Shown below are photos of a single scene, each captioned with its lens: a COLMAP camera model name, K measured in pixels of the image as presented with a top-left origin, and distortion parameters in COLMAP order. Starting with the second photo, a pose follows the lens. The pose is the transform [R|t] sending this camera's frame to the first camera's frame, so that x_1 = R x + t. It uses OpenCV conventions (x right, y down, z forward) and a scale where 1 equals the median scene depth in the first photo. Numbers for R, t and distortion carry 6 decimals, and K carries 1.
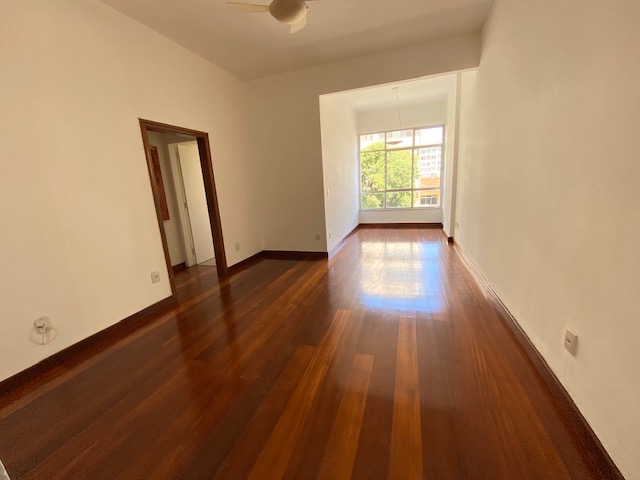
lens RADIAL K [[259.9, 0, 319.0], [0, 259.9, 241.0], [0, 0, 1]] dist [-0.000657, -0.000062]
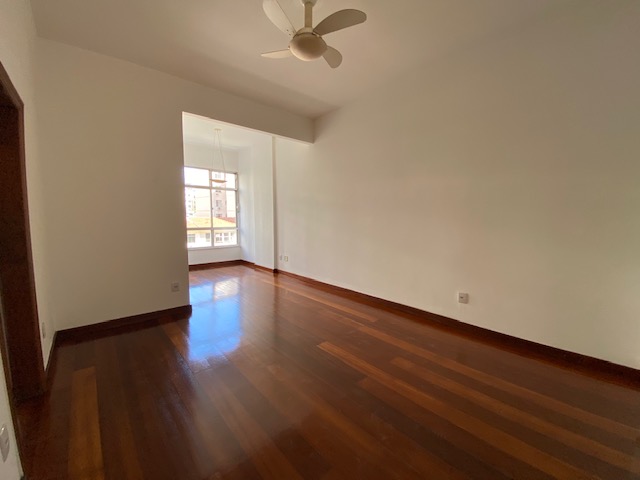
lens RADIAL K [[259.9, 0, 318.8], [0, 259.9, 240.9], [0, 0, 1]] dist [-0.000657, -0.000062]
pose [[0.491332, -0.011287, 0.870899, -0.385256], [0.151839, 0.985714, -0.072887, -0.026529], [-0.857635, 0.168048, 0.486027, 0.231172]]
